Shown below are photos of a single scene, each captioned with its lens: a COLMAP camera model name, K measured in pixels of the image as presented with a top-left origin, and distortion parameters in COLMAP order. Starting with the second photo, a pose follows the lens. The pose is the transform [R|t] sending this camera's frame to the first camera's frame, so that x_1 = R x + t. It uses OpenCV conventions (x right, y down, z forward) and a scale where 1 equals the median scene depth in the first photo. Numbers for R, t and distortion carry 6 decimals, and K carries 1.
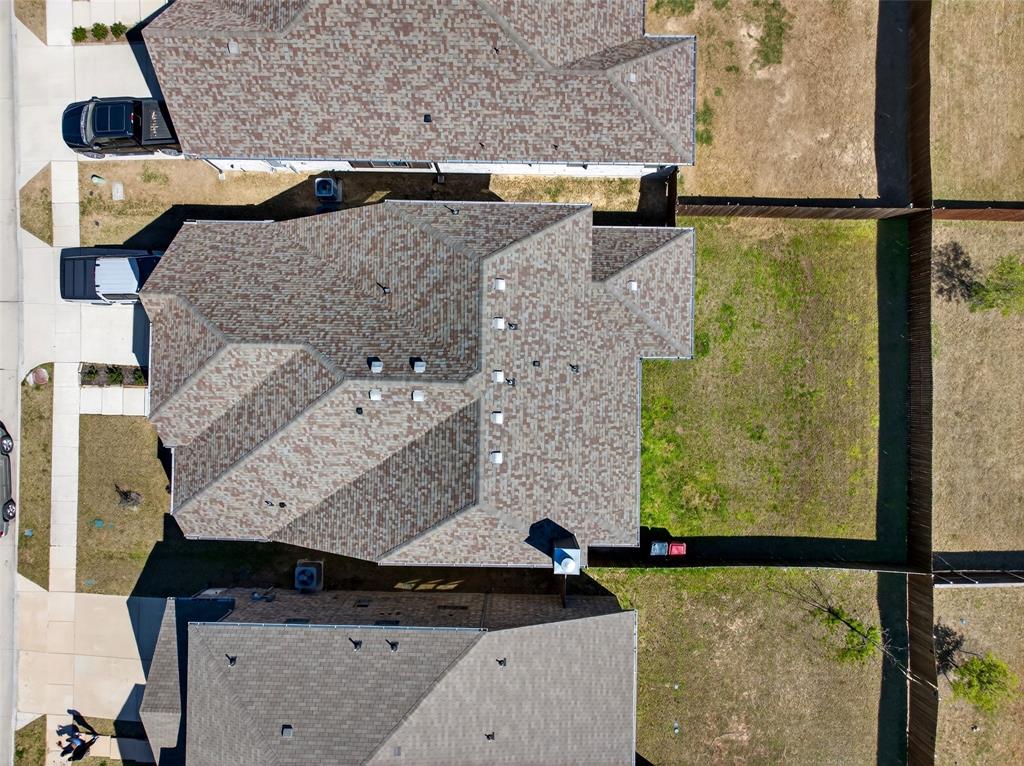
lens RADIAL K [[696.4, 0, 516.6], [0, 696.4, 383.2], [0, 0, 1]] dist [-0.001740, -0.005510]
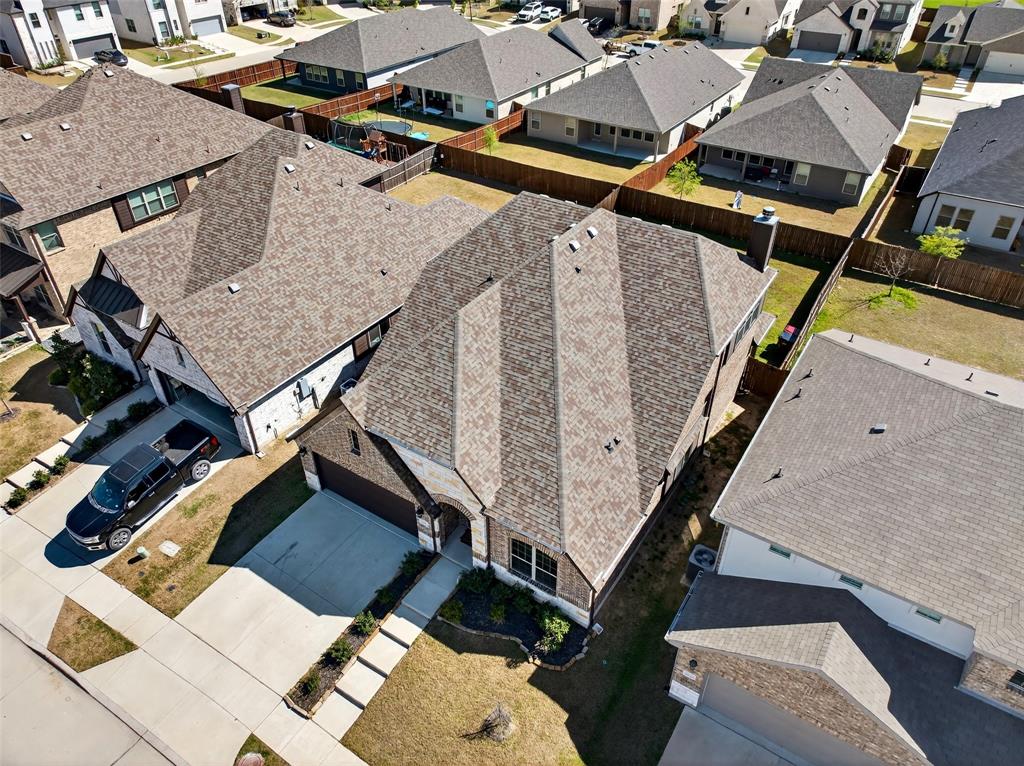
lens RADIAL K [[702.9, 0, 532.0], [0, 702.9, 383.7], [0, 0, 1]] dist [-0.007979, -0.005307]
pose [[0.514905, -0.510487, 0.688677, -0.856643], [0.856957, 0.327433, -0.398011, 0.365722], [-0.022316, 0.795104, 0.606062, 0.354909]]
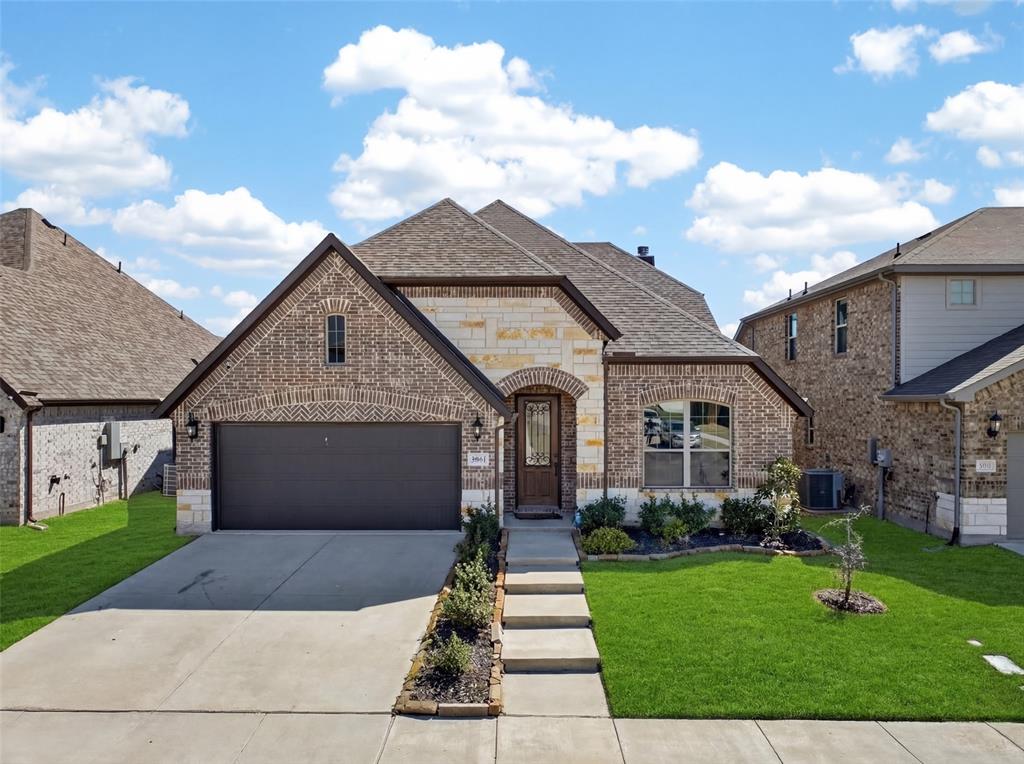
lens RADIAL K [[720.5, 0, 508.9], [0, 720.5, 421.5], [0, 0, 1]] dist [-0.005023, -0.006268]
pose [[-0.015278, -0.006444, 0.999863, -0.920865], [0.999824, 0.010830, 0.015347, -0.002278], [-0.010928, 0.999921, 0.006277, 0.954465]]
